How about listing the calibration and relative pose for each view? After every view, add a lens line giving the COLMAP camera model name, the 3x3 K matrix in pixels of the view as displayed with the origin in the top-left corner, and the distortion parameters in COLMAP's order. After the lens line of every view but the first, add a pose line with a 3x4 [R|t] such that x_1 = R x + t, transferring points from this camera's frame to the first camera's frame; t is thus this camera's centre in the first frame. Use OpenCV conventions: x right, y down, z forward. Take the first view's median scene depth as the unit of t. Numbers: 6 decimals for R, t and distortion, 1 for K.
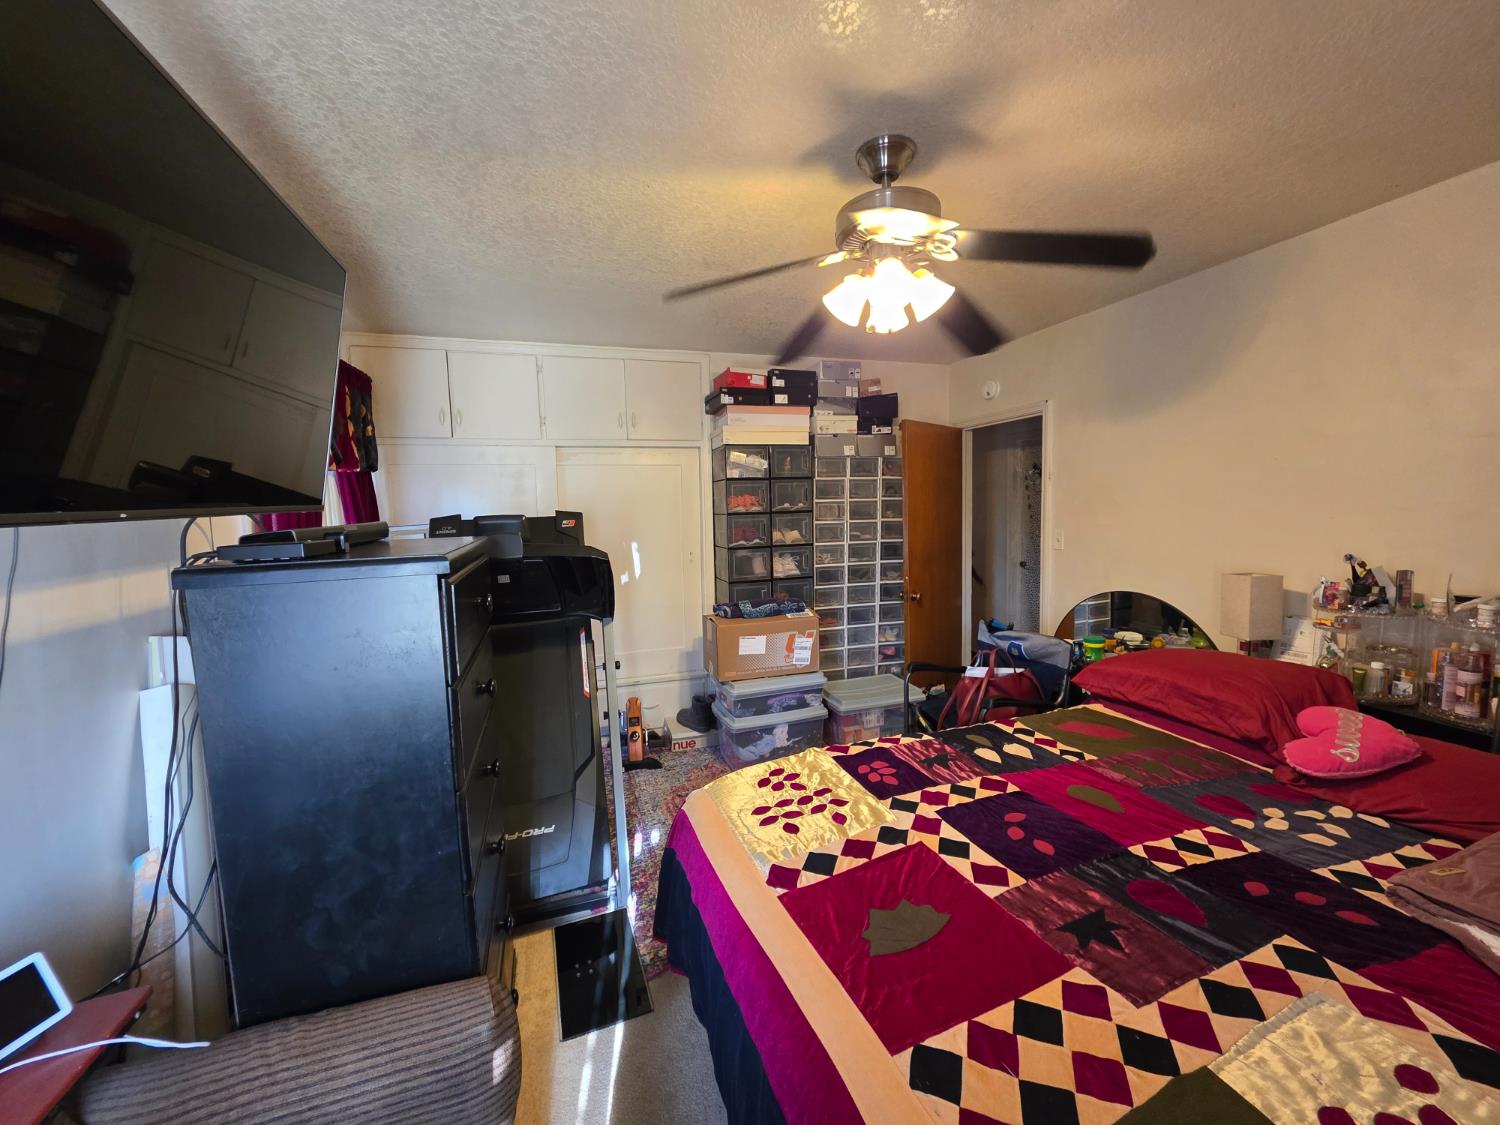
lens RADIAL K [[608.4, 0, 762.5], [0, 608.4, 559.9], [0, 0, 1]] dist [-0.000199, -0.000992]
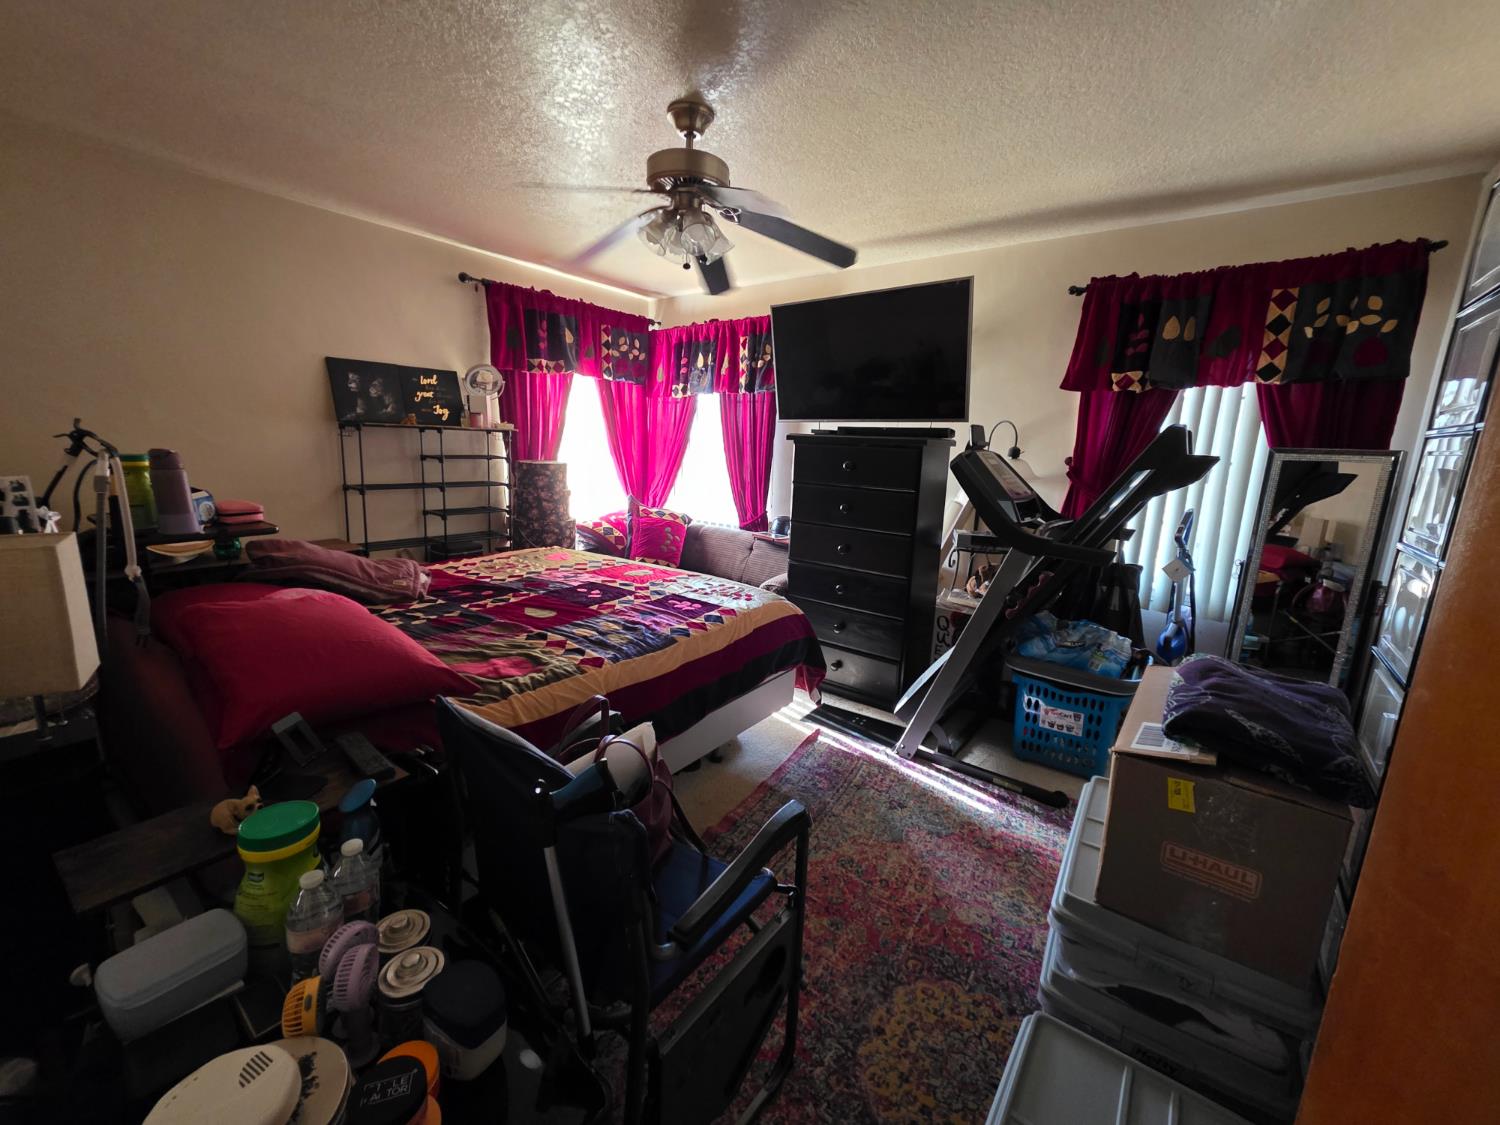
lens RADIAL K [[608.4, 0, 762.5], [0, 608.4, 559.9], [0, 0, 1]] dist [-0.000199, -0.000992]
pose [[-0.827147, 0.098697, -0.553251, 0.870230], [-0.073643, 0.956933, 0.280812, -0.171476], [0.557139, 0.273016, -0.784256, 2.331130]]
